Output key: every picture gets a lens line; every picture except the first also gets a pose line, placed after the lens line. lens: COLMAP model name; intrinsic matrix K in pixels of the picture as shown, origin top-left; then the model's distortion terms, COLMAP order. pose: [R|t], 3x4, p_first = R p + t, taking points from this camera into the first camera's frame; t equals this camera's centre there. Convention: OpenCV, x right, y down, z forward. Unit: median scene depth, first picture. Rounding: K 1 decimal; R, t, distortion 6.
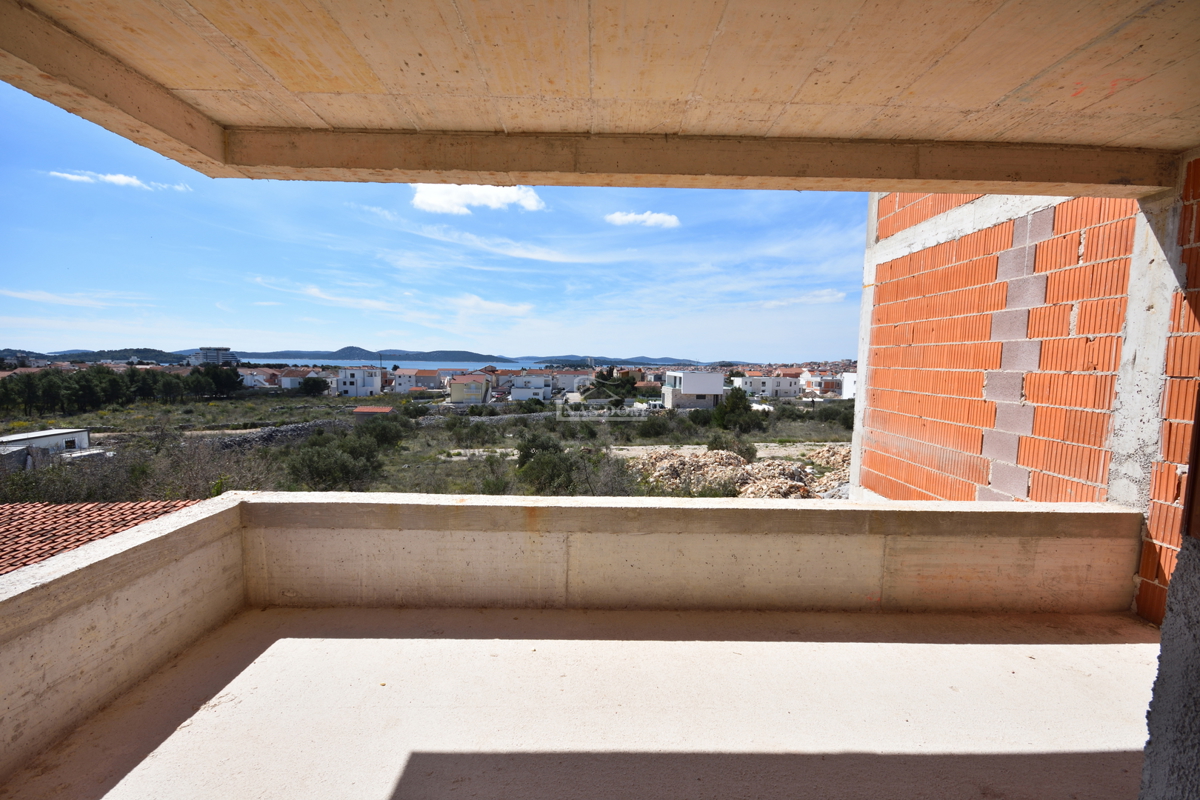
lens RADIAL K [[524.3, 0, 600.8], [0, 524.3, 408.3], [0, 0, 1]] dist [0.008650, -0.011060]
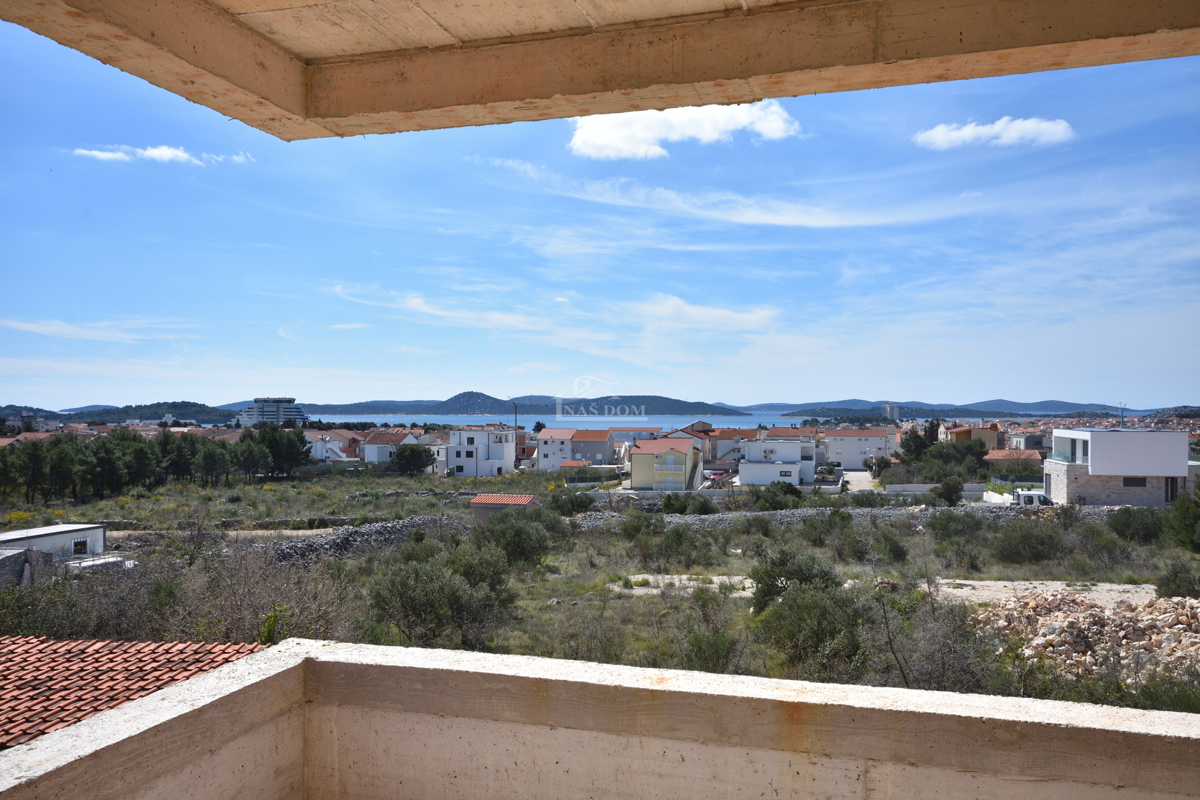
lens RADIAL K [[976.8, 0, 602.3], [0, 976.8, 412.7], [0, 0, 1]] dist [-0.009971, 0.073590]
pose [[0.953221, -0.014504, -0.301927, -0.007431], [-0.012446, 0.996118, -0.087146, -0.003878], [0.302019, 0.086828, 0.949340, 0.005422]]
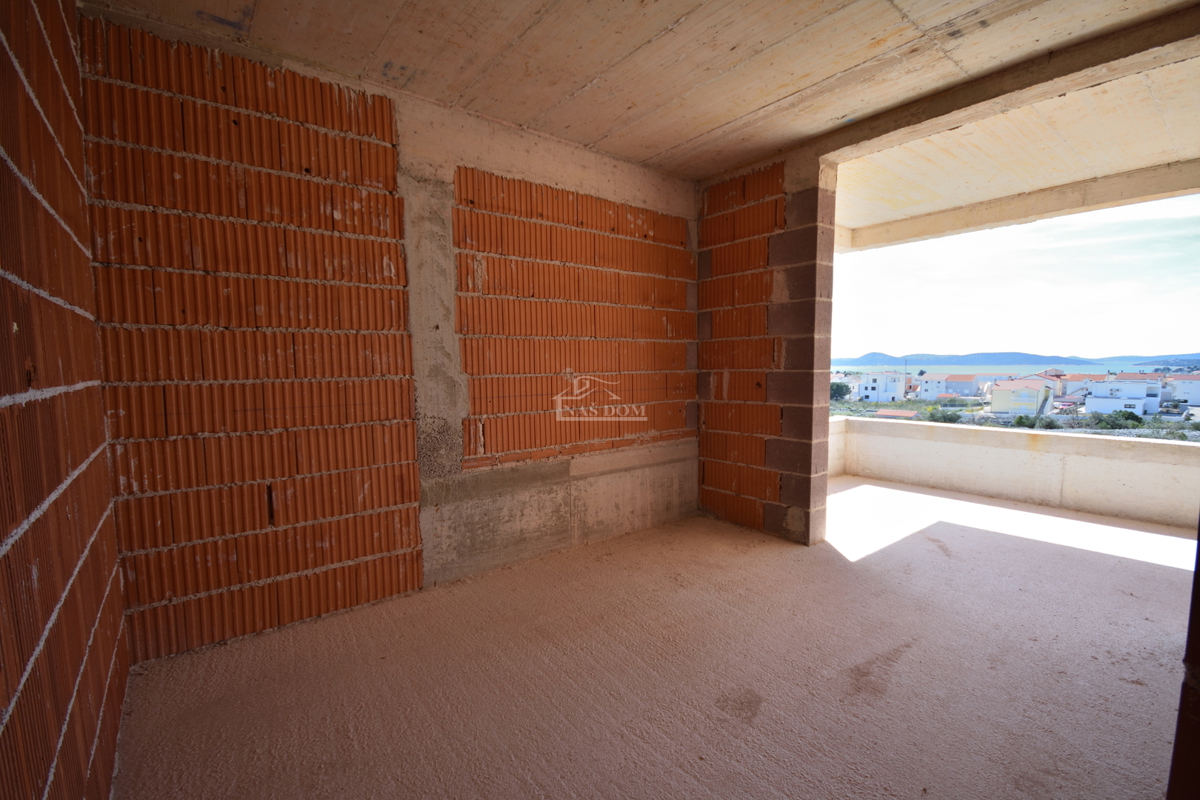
lens RADIAL K [[524.3, 0, 597.9], [0, 524.3, 411.7], [0, 0, 1]] dist [0.008650, -0.011060]
pose [[0.603487, 0.048451, -0.795899, 0.133329], [-0.053269, 0.998372, 0.020386, 0.069346], [0.795591, 0.030094, 0.605086, -0.392457]]
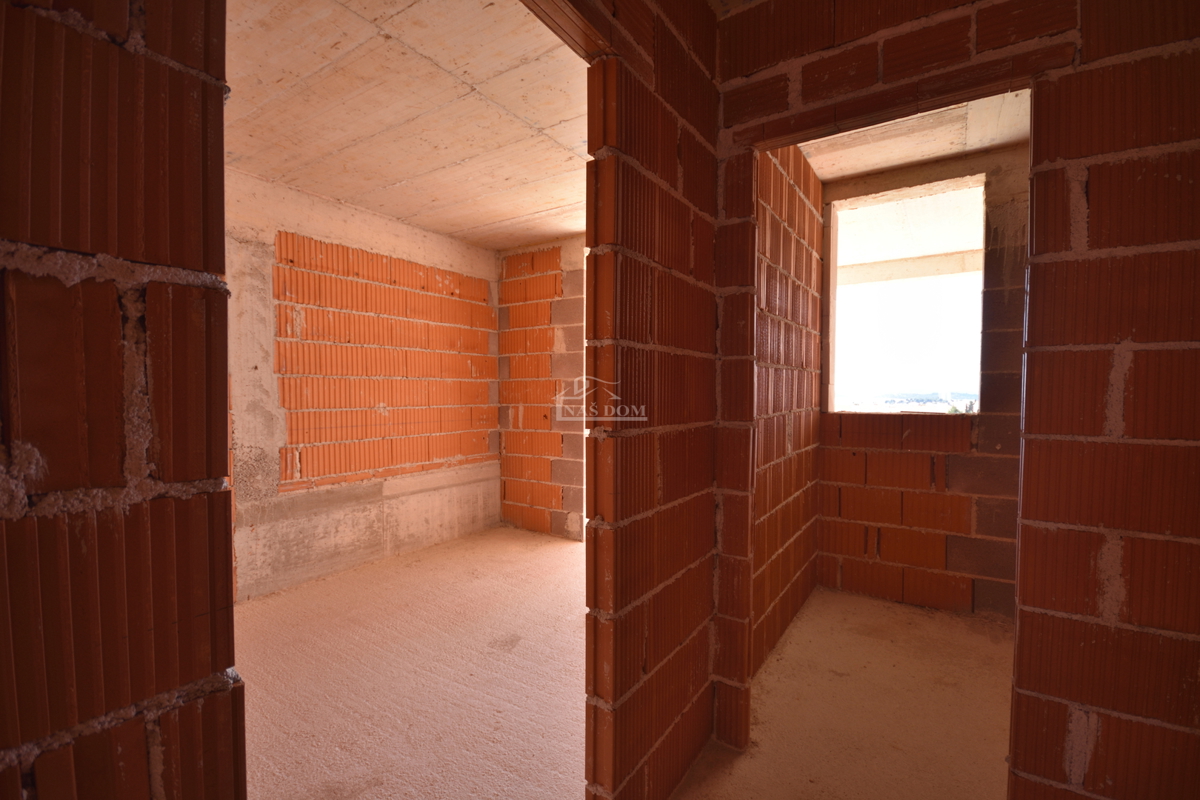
lens RADIAL K [[524.3, 0, 600.3], [0, 524.3, 411.1], [0, 0, 1]] dist [0.008650, -0.011060]
pose [[0.824879, 0.005565, -0.565282, 0.341406], [-0.040953, 0.997912, -0.049935, 0.066613], [0.563824, 0.064341, 0.823385, -0.509954]]
